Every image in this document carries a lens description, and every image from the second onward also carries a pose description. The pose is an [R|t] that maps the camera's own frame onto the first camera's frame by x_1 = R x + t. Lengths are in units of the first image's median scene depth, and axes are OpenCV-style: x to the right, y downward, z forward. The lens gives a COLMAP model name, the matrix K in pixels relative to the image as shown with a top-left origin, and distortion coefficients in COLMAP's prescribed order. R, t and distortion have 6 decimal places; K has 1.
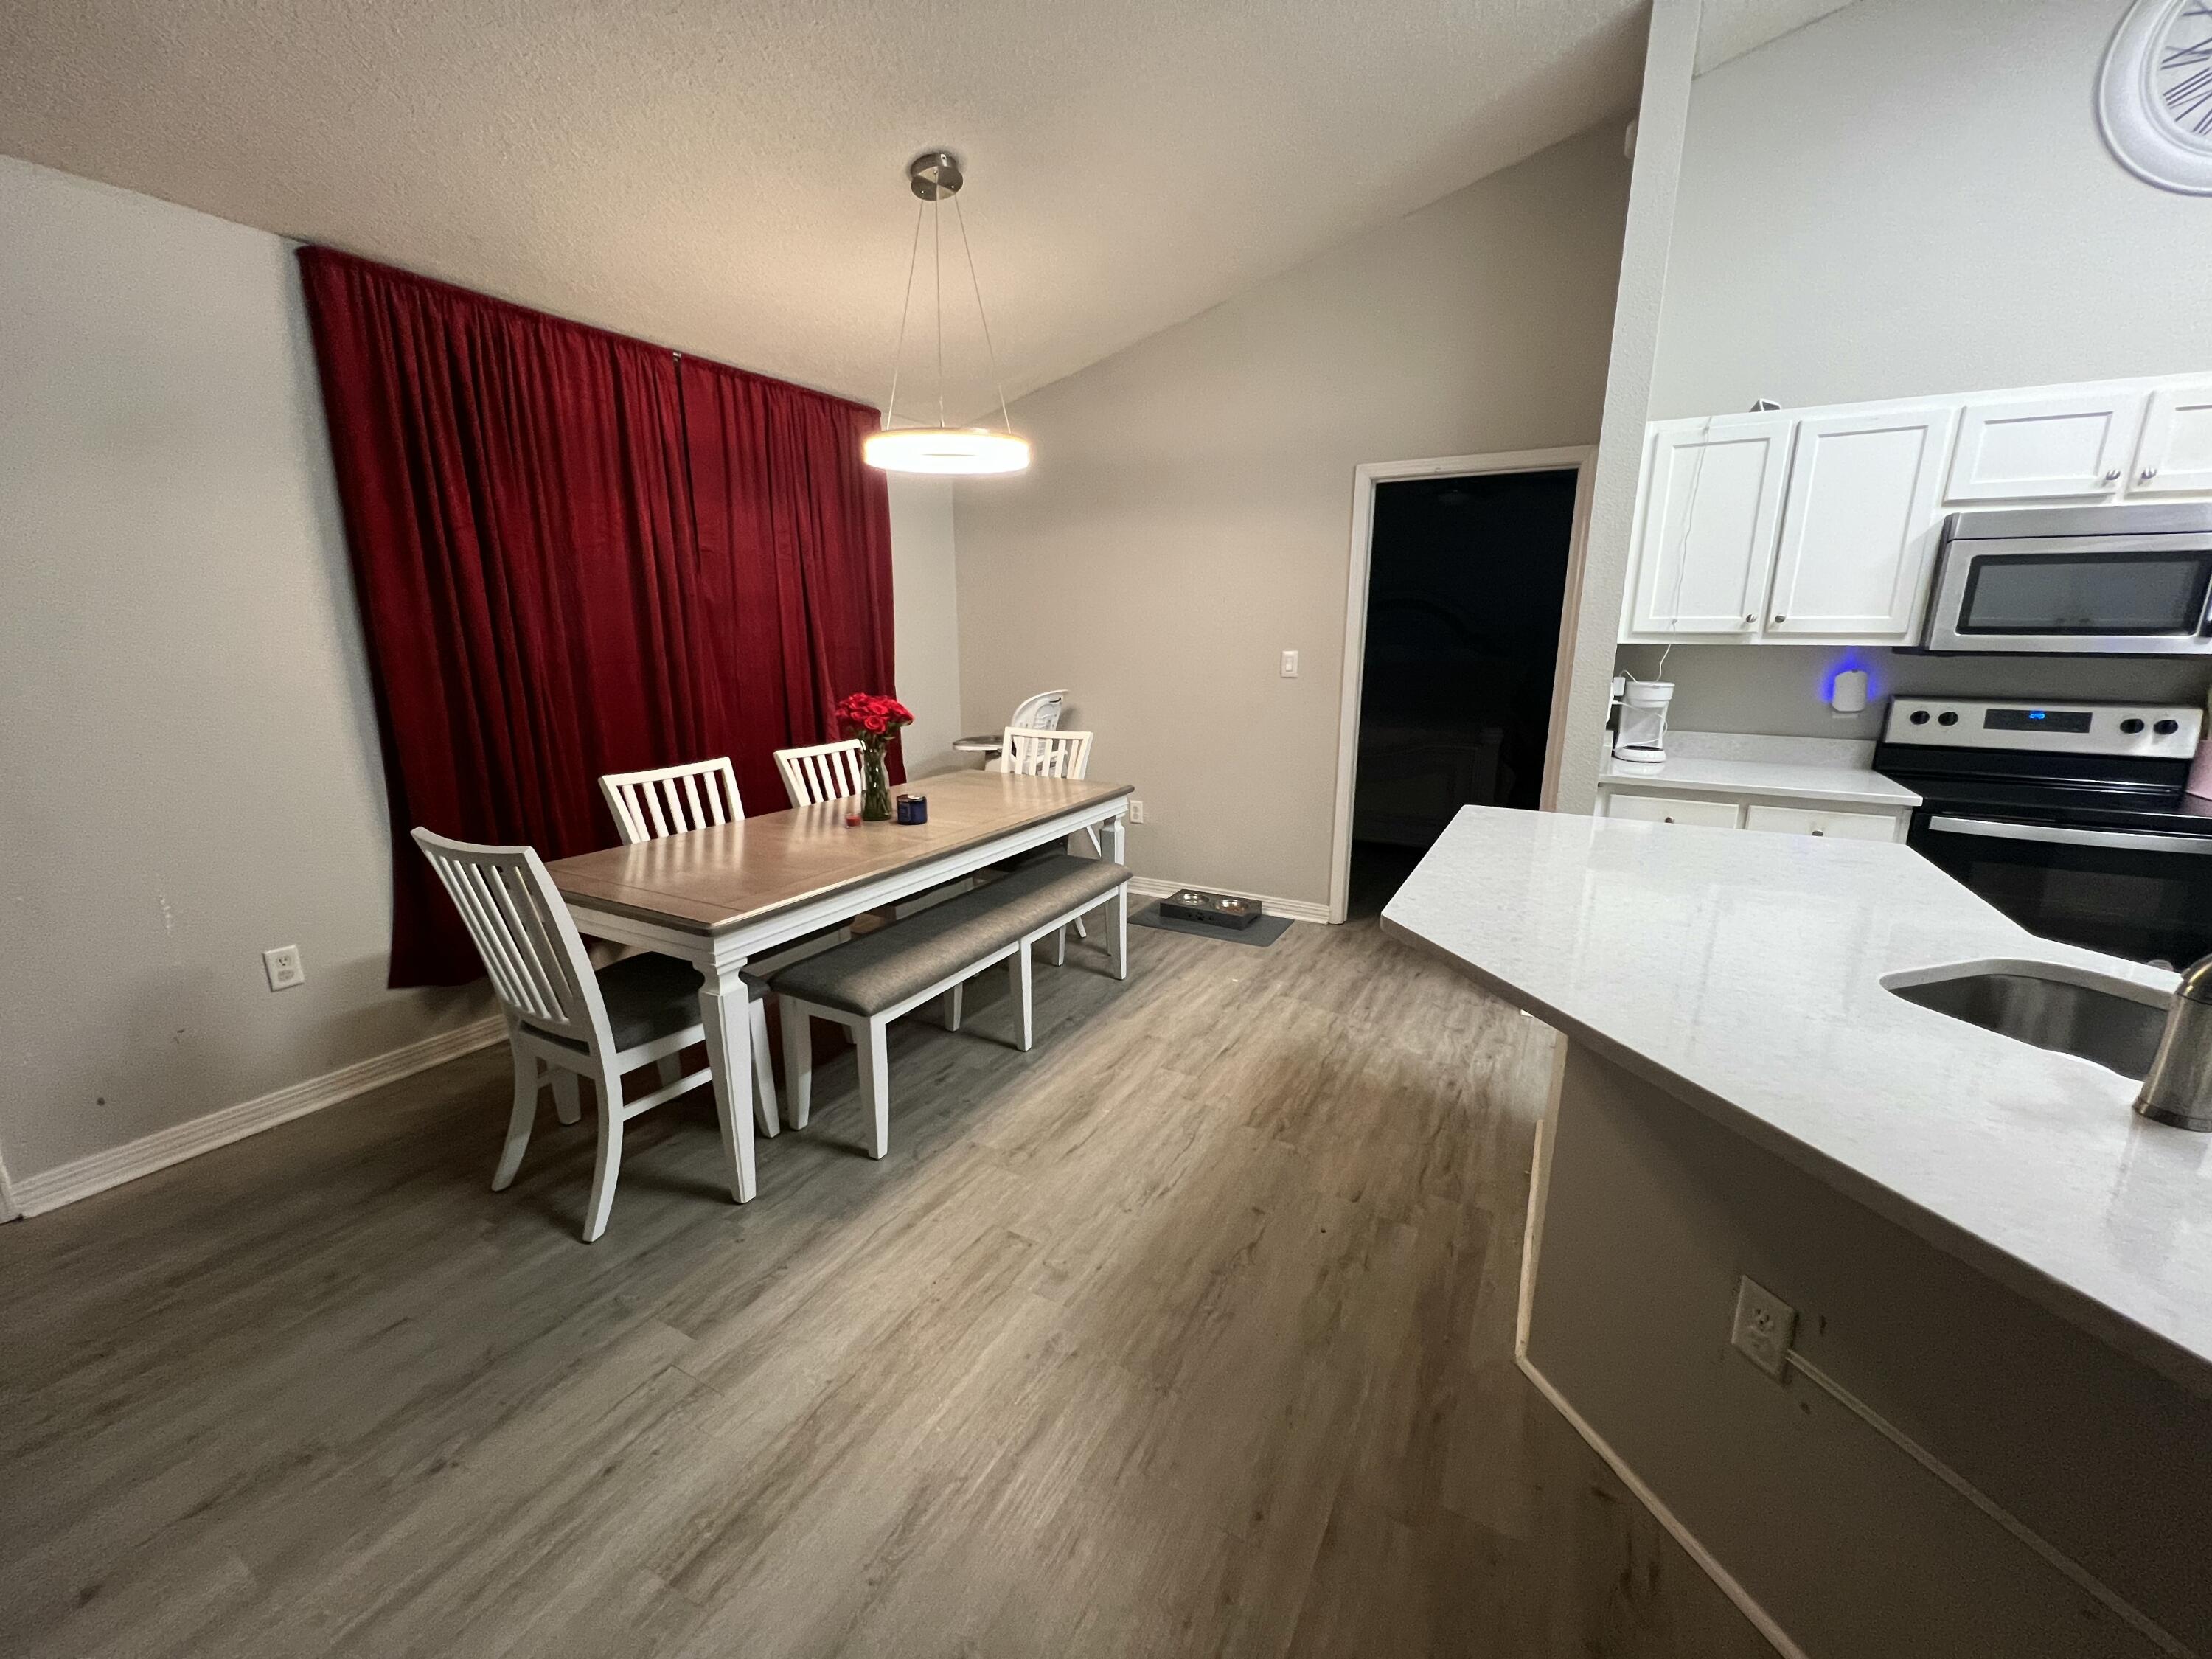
lens RADIAL K [[877.8, 0, 1115.6], [0, 877.8, 828.9], [0, 0, 1]] dist [0.000174, 0.000162]
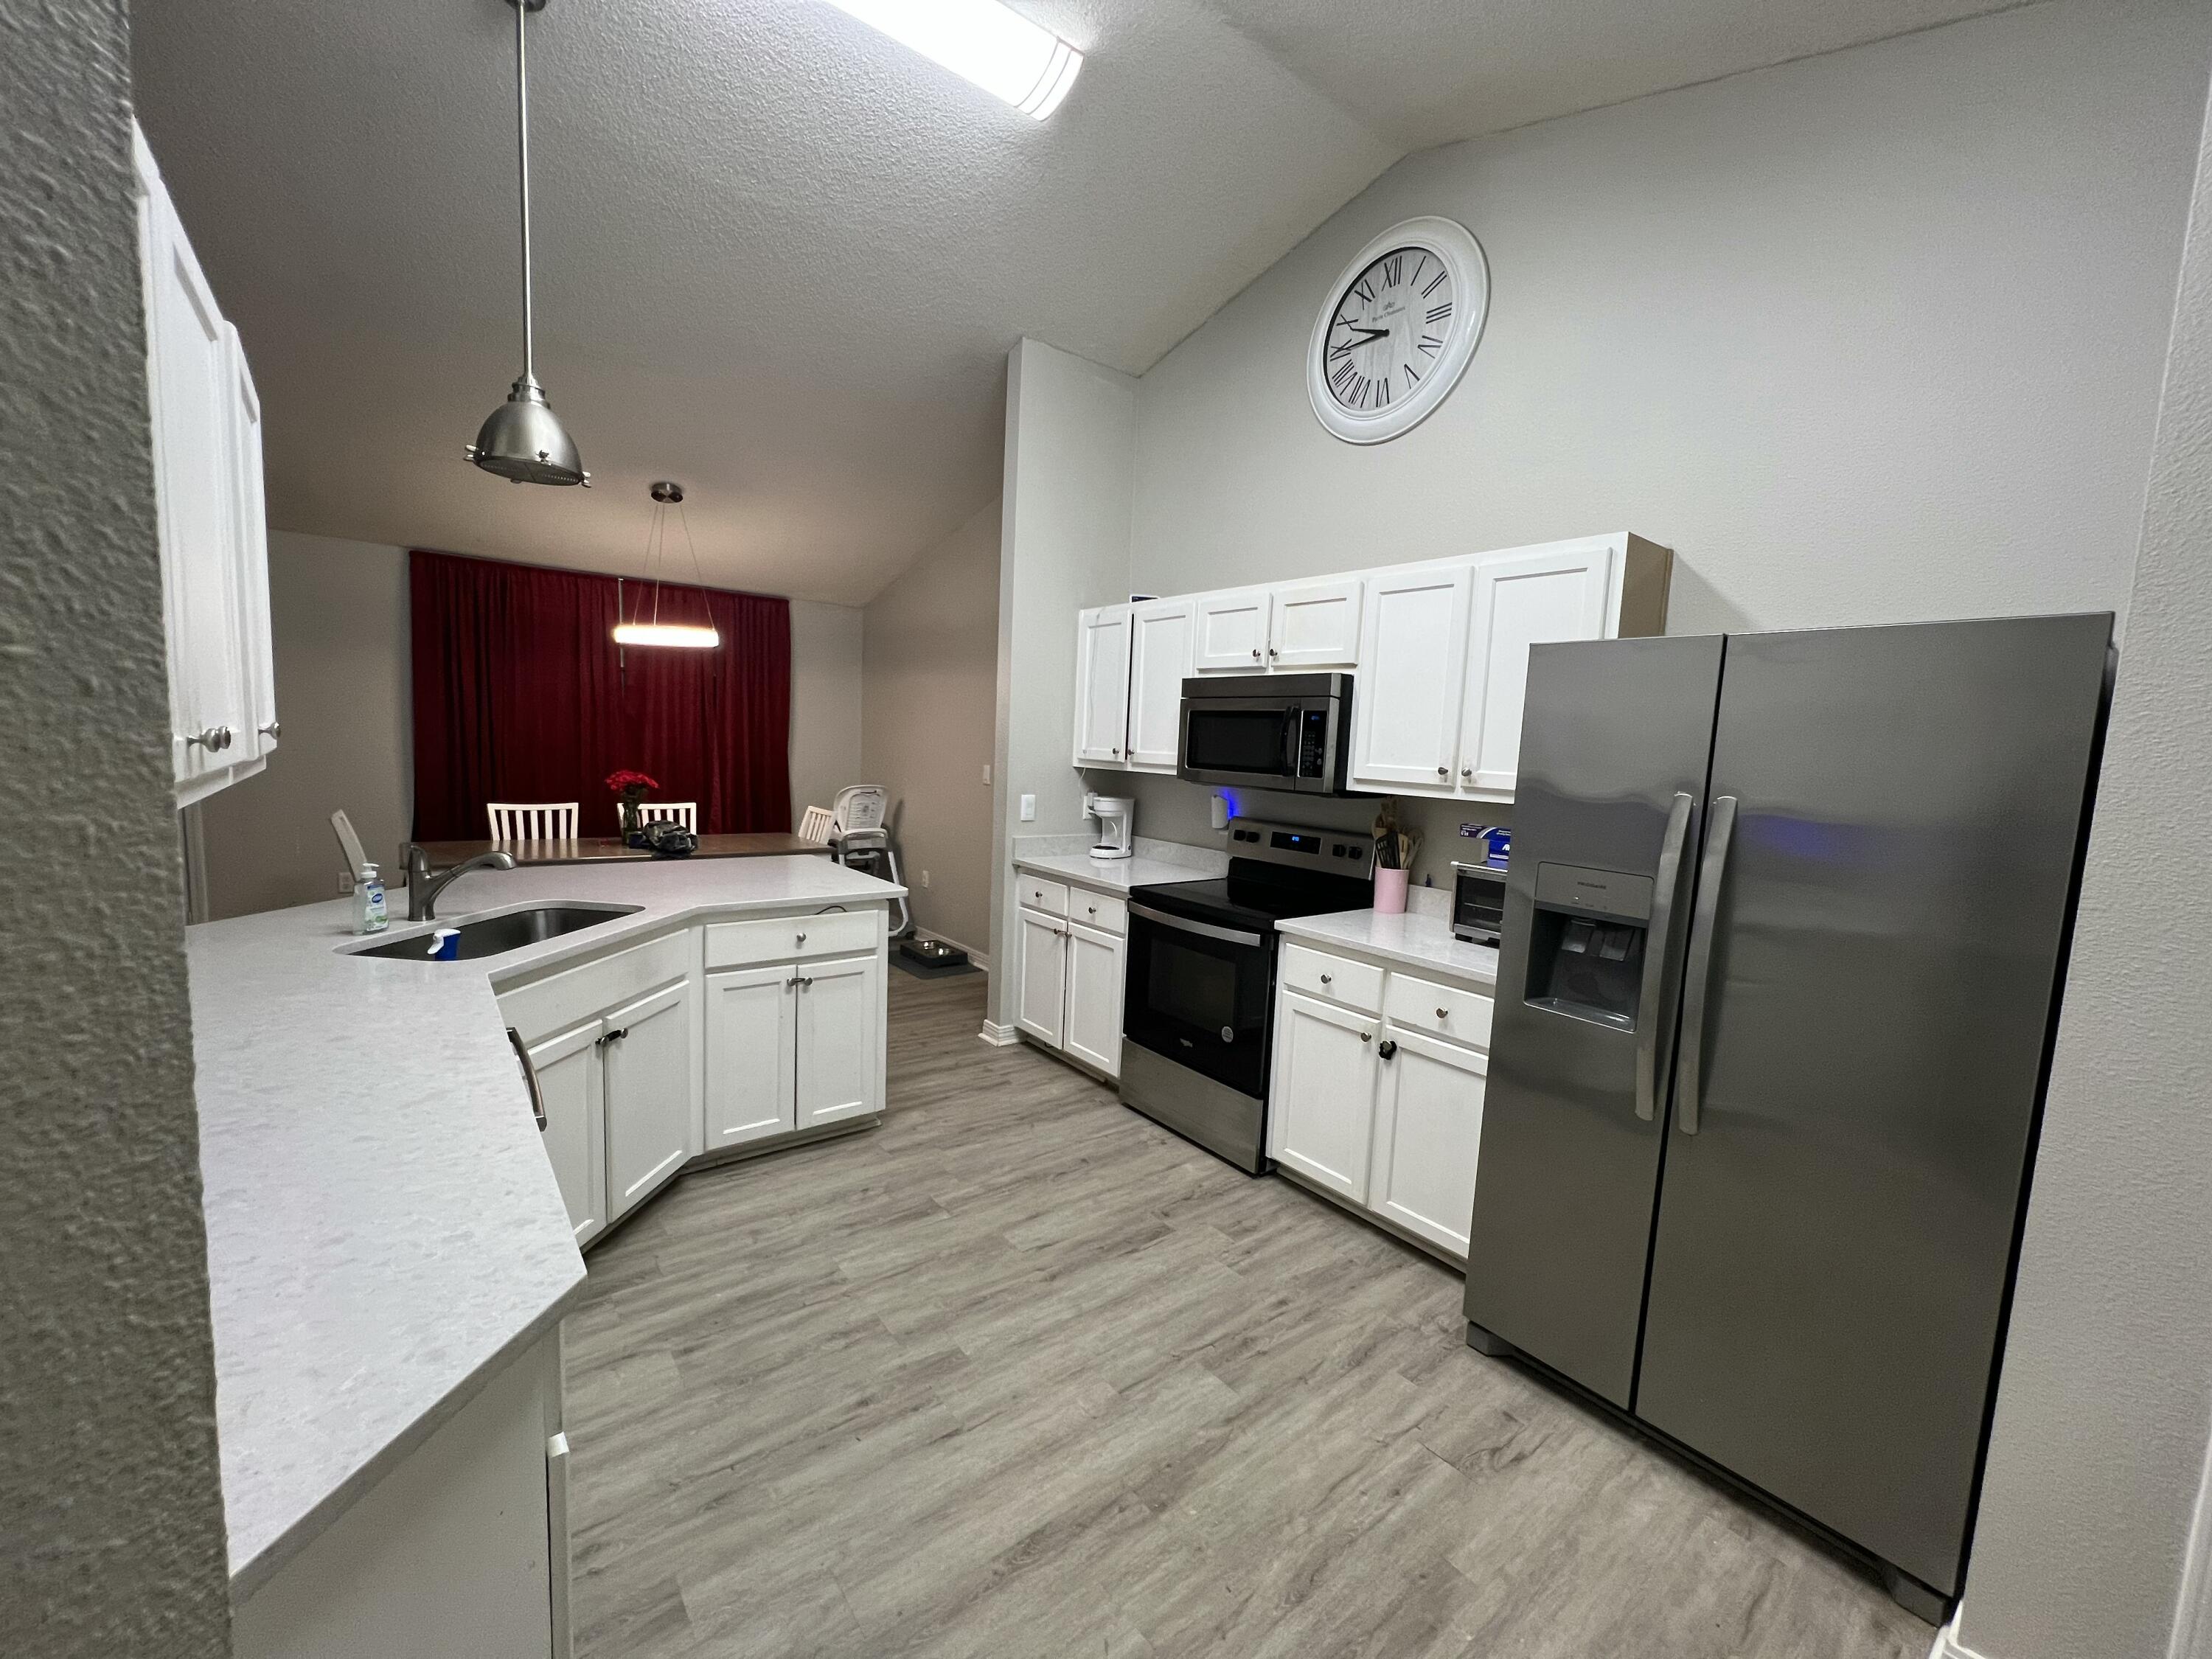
lens RADIAL K [[877.8, 0, 1110.5], [0, 877.8, 835.8], [0, 0, 1]] dist [0.000174, 0.000162]
pose [[0.920983, 0.081660, -0.380949, 1.247335], [-0.130664, 0.985898, -0.104556, 0.028261], [0.367039, 0.146071, 0.918665, -0.214308]]
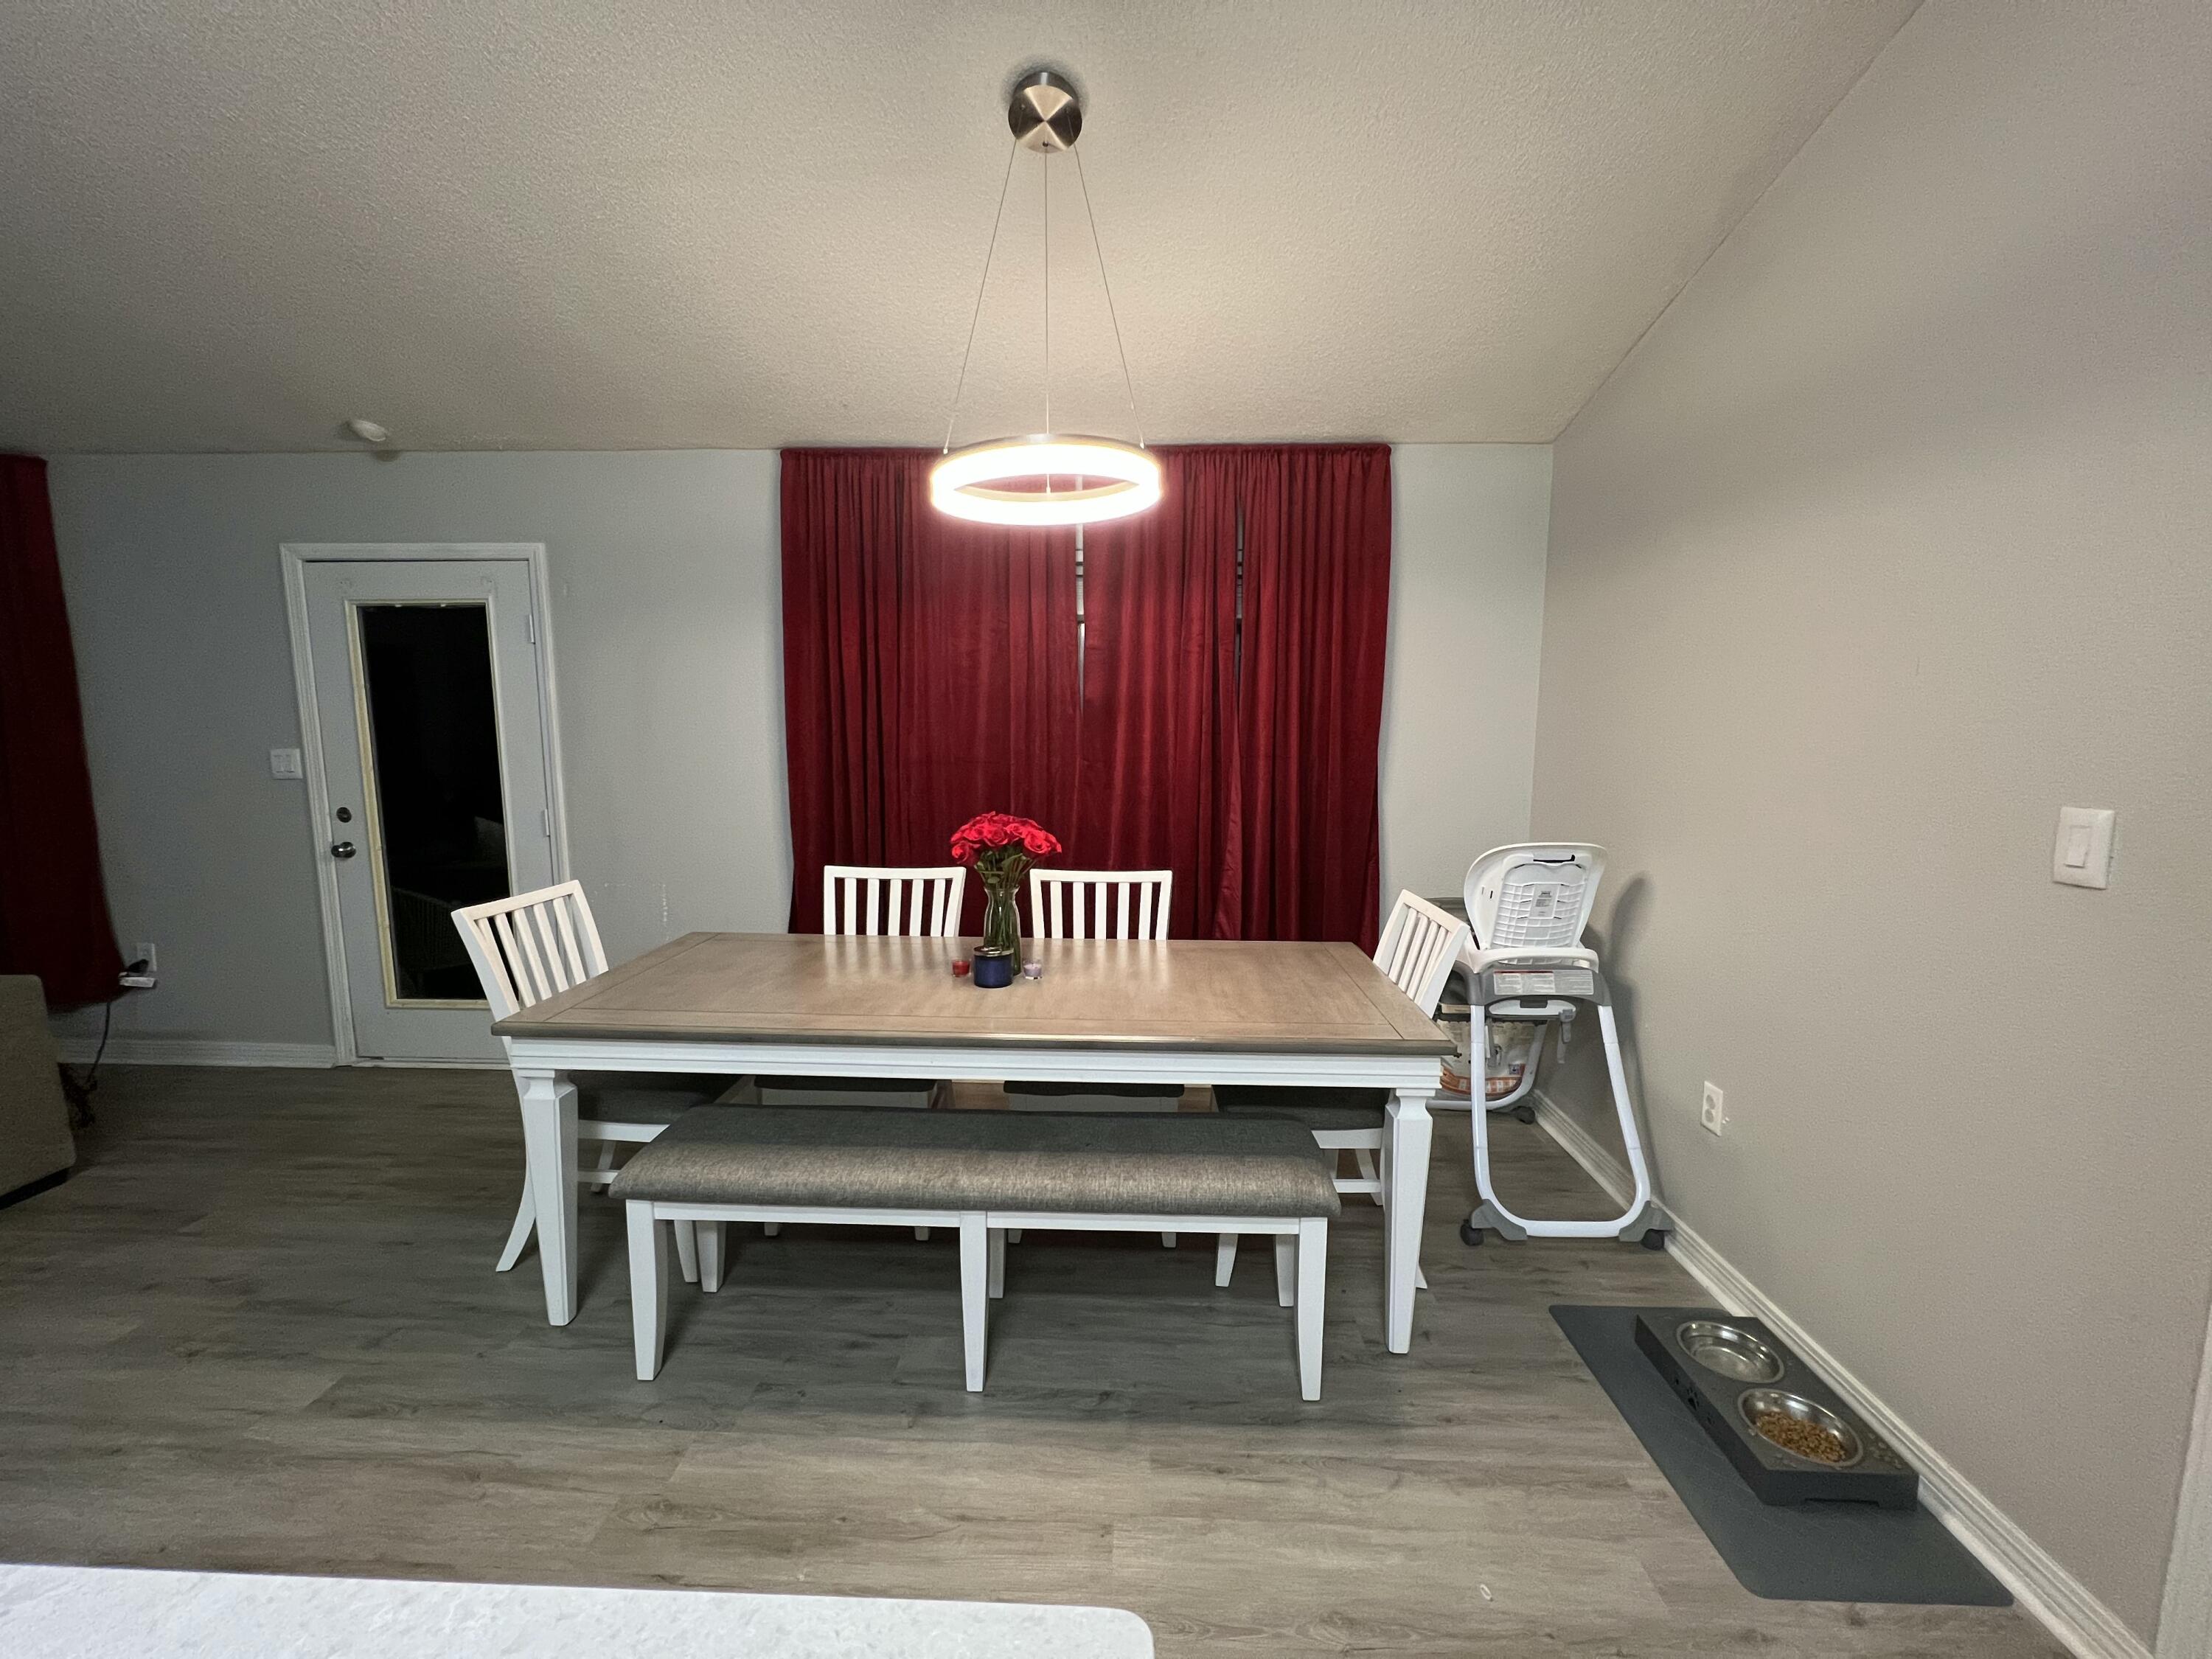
lens RADIAL K [[877.8, 0, 1112.9], [0, 877.8, 831.1], [0, 0, 1]] dist [0.000174, 0.000162]
pose [[0.445807, 0.108615, -0.888515, 0.460571], [-0.205788, 0.978460, 0.016358, -0.171525], [0.871153, 0.175553, 0.458556, 0.729627]]
